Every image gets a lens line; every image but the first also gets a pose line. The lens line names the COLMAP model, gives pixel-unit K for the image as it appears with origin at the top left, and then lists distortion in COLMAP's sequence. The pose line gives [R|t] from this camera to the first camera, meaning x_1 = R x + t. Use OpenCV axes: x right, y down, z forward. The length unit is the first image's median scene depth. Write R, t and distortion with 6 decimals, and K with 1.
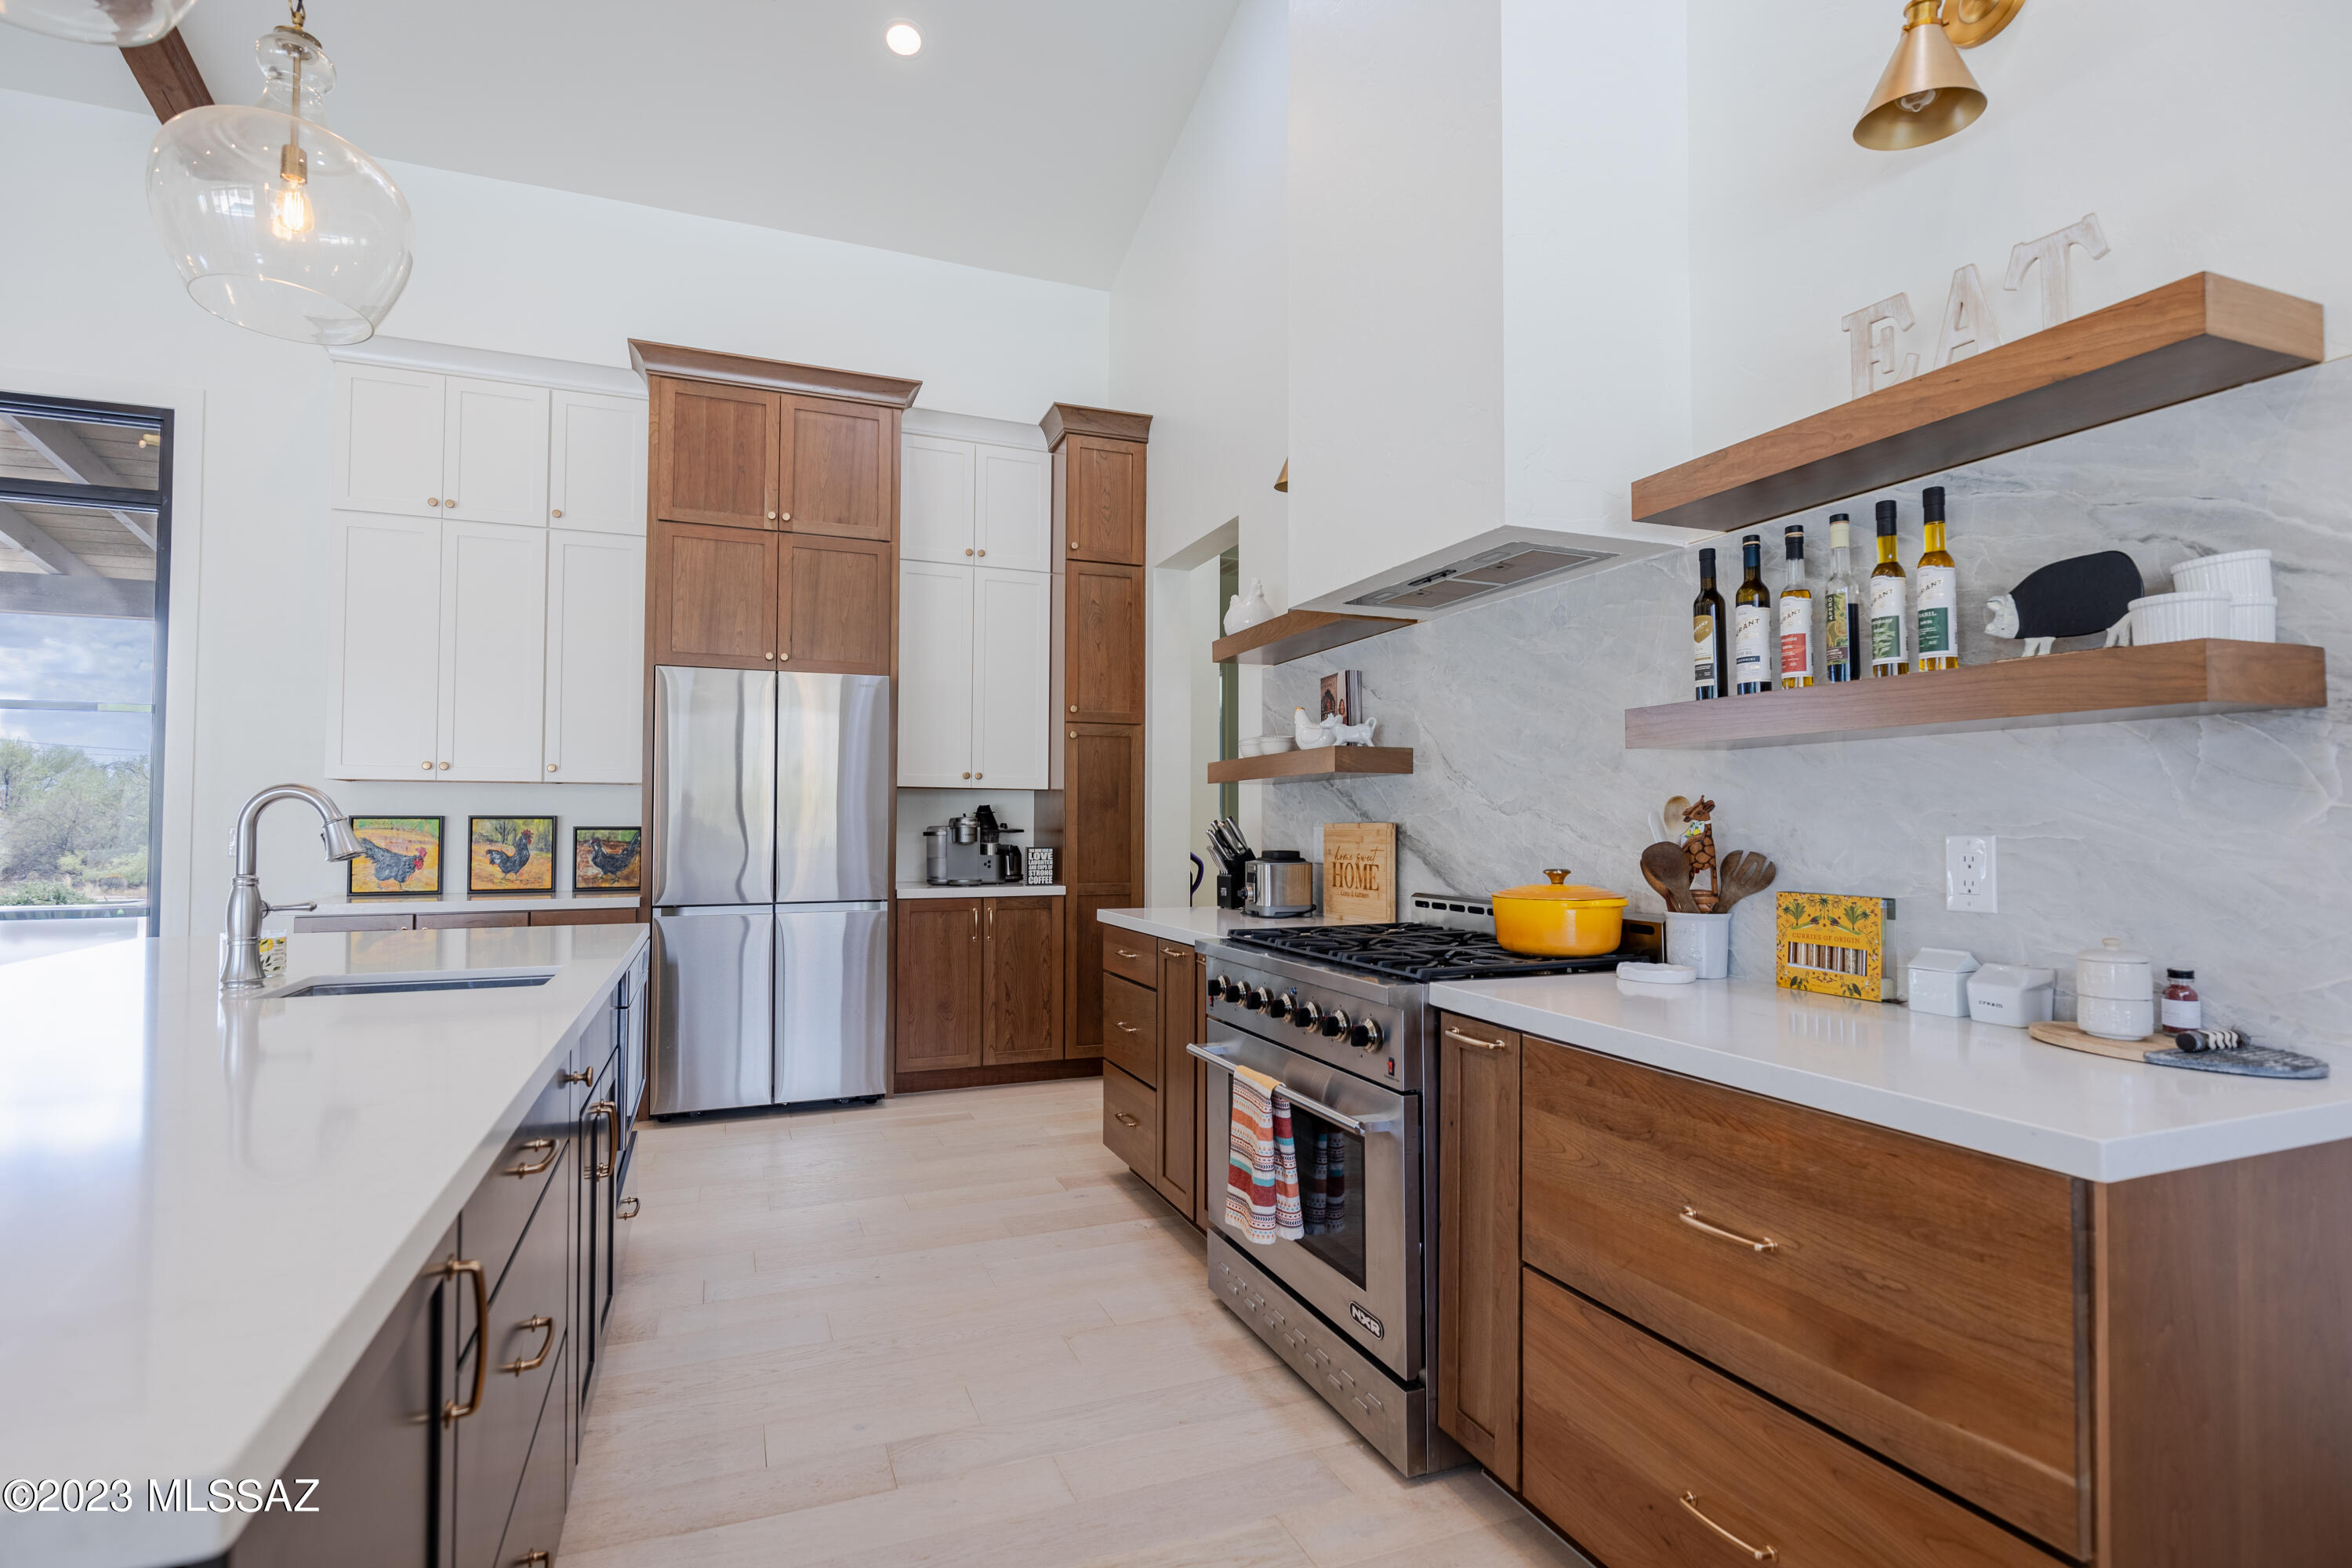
lens RADIAL K [[1137.7, 0, 1185.2], [0, 1137.7, 793.5], [0, 0, 1]] dist [-0.002735, -0.000659]
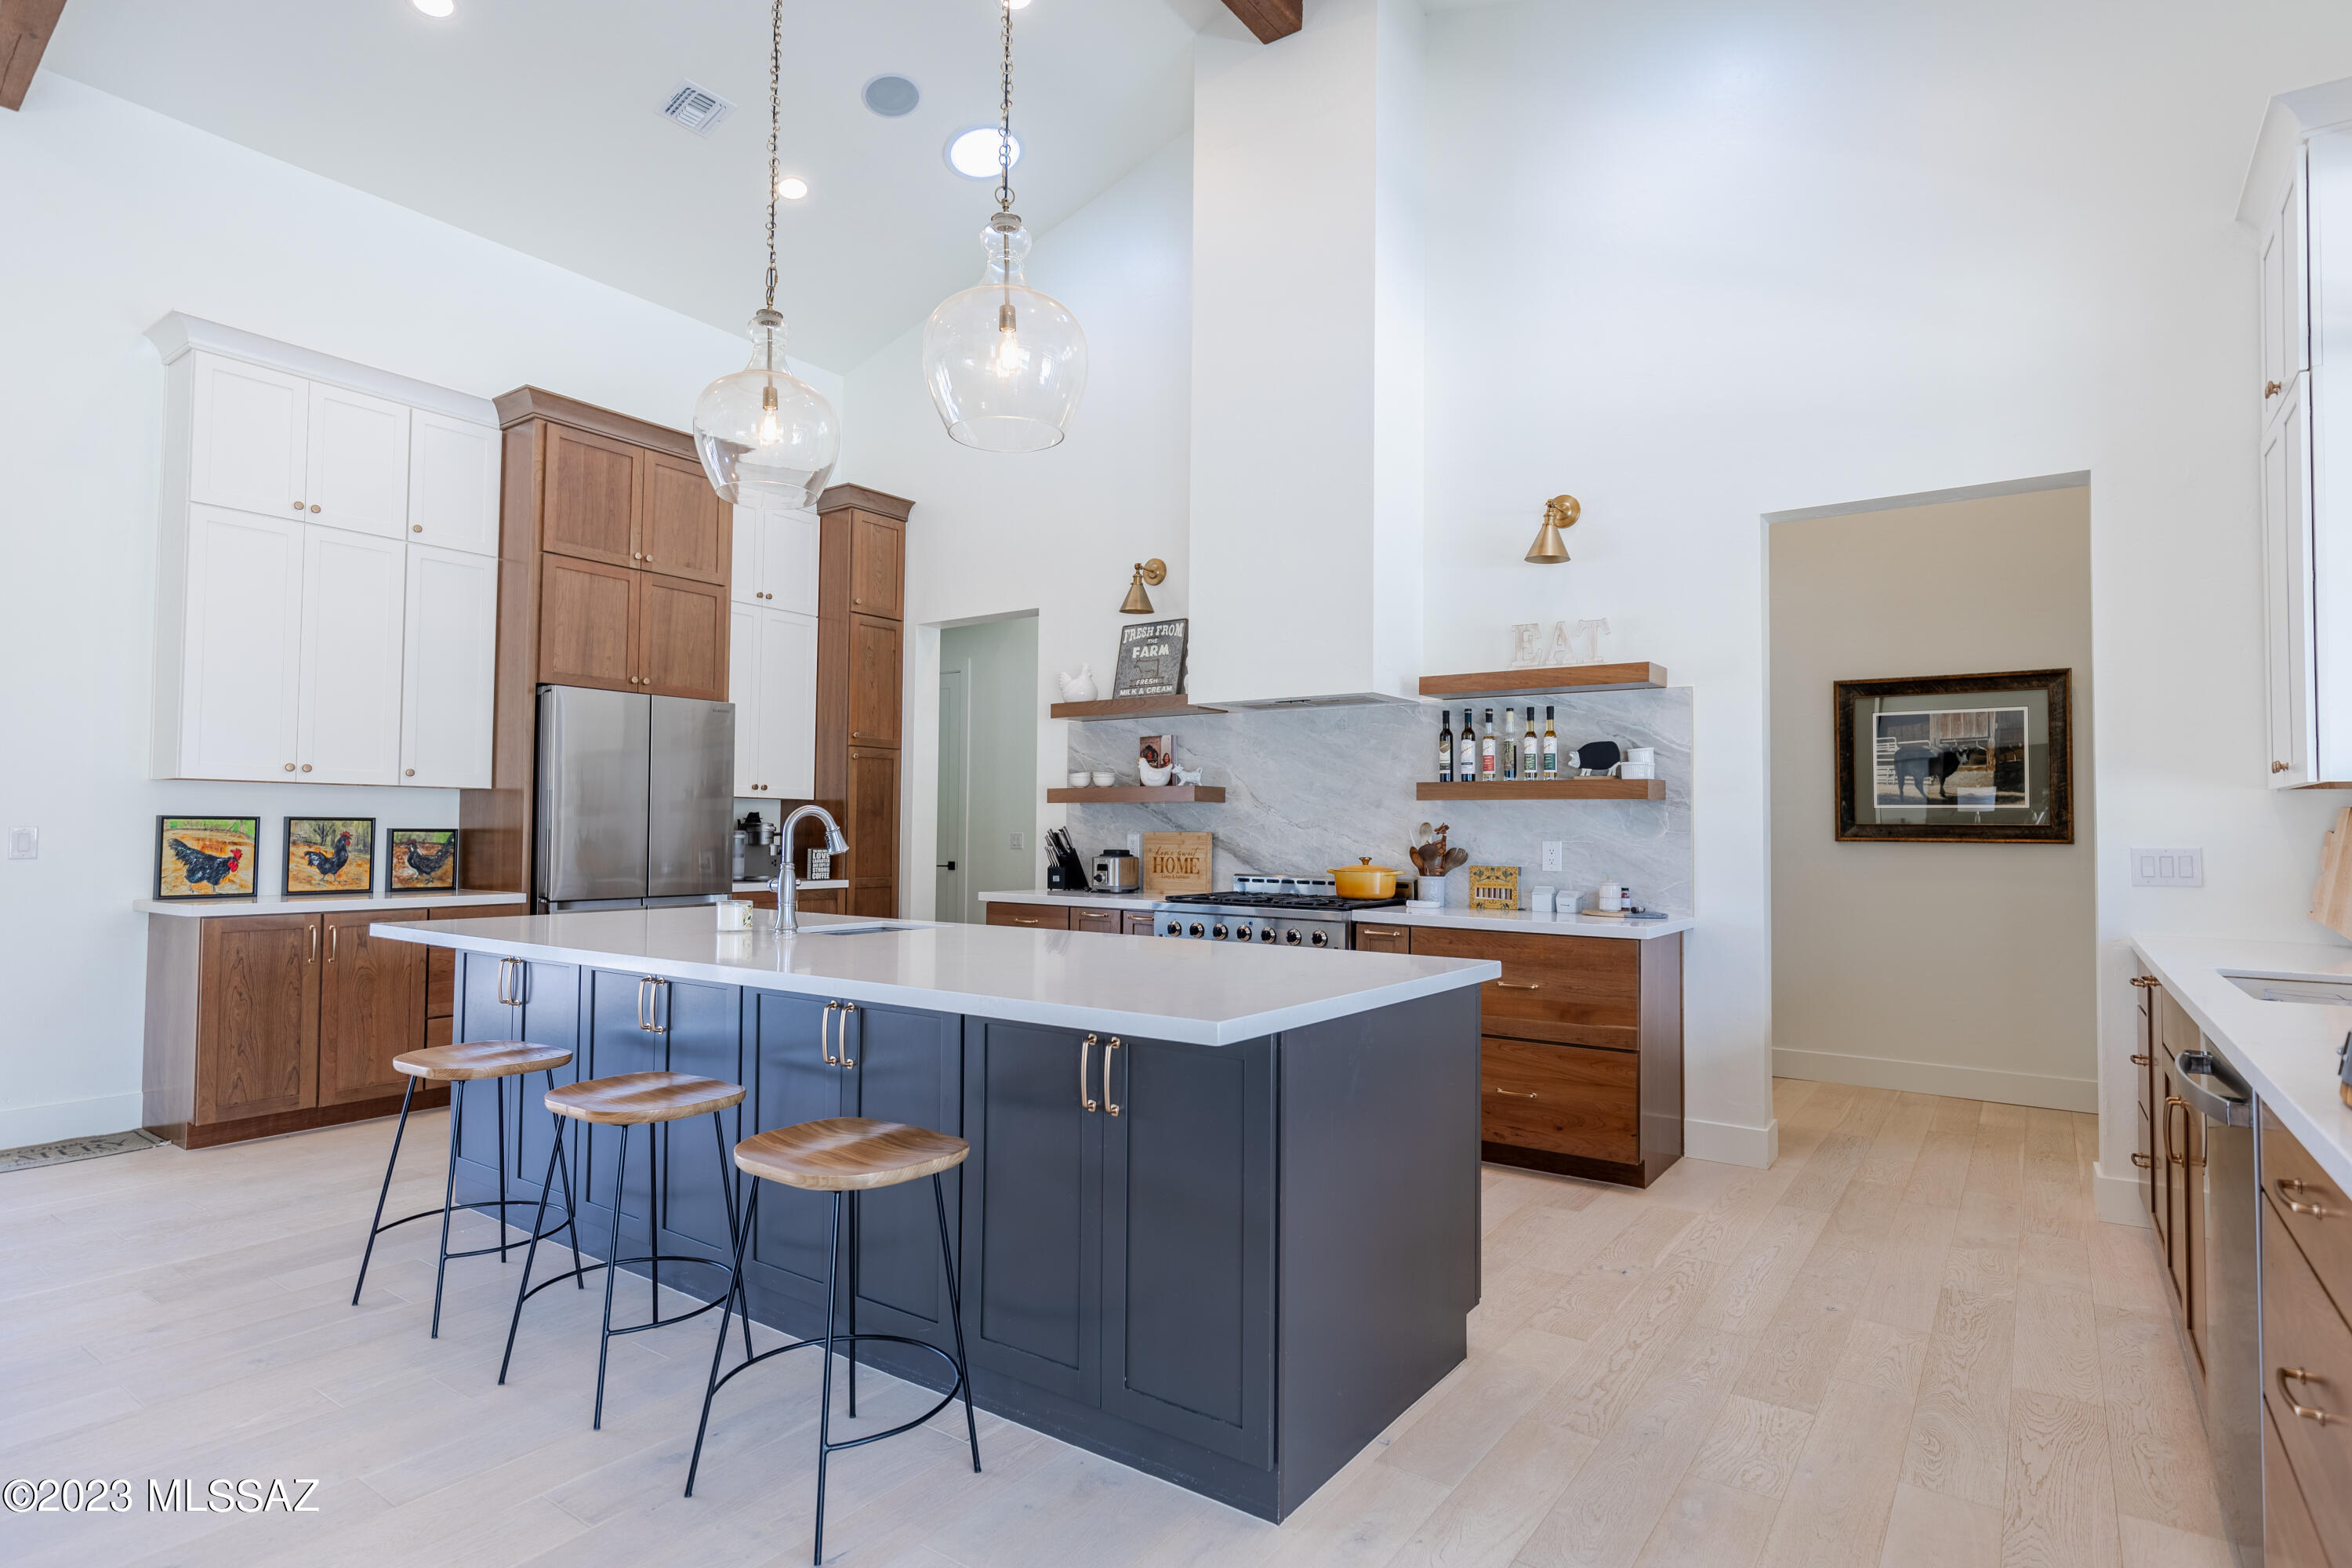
lens RADIAL K [[1206.4, 0, 1185.2], [0, 1206.4, 796.0], [0, 0, 1]] dist [0.003793, 0.000124]
pose [[0.843999, 0.022505, 0.535872, -0.736708], [-0.023323, 0.999714, -0.005251, -0.015582], [-0.535837, -0.008067, 0.844283, -0.425569]]
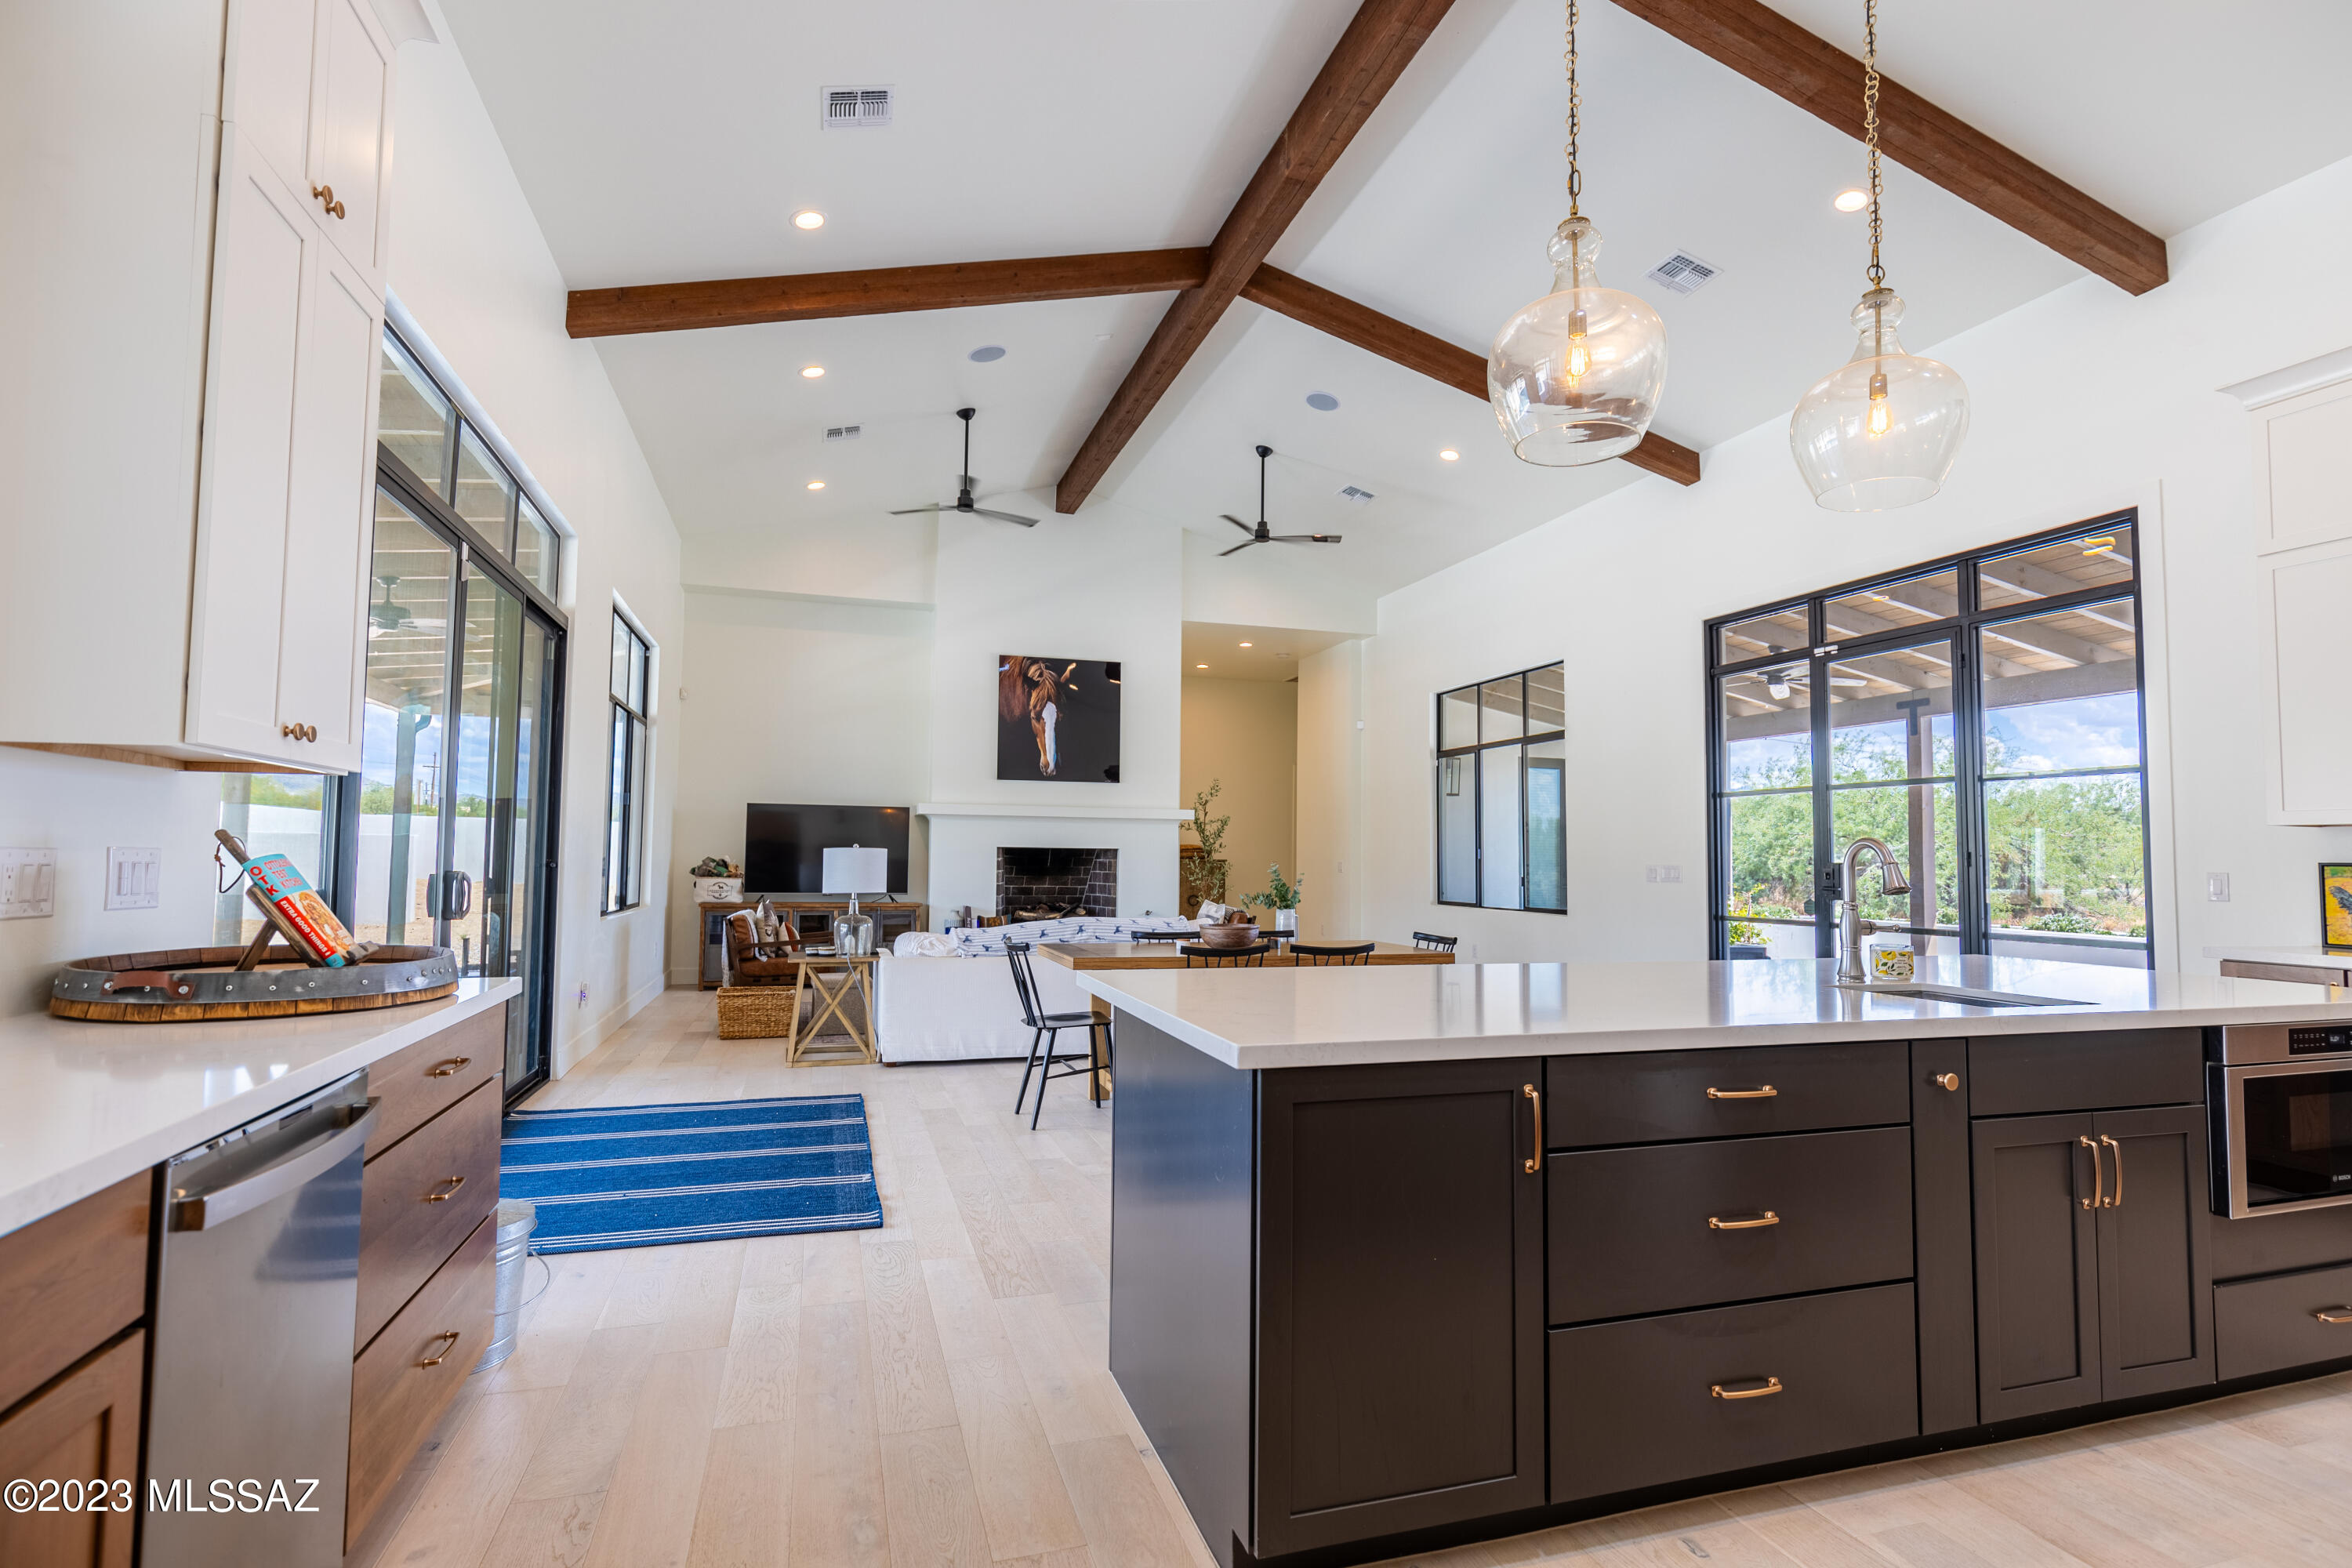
lens RADIAL K [[1137.7, 0, 1185.2], [0, 1137.7, 793.5], [0, 0, 1]] dist [-0.002735, -0.000659]
pose [[-0.080856, -0.059416, -0.994953, 0.391490], [0.016209, 0.998011, -0.060916, 0.004790], [0.996594, -0.021053, -0.079732, 0.163820]]
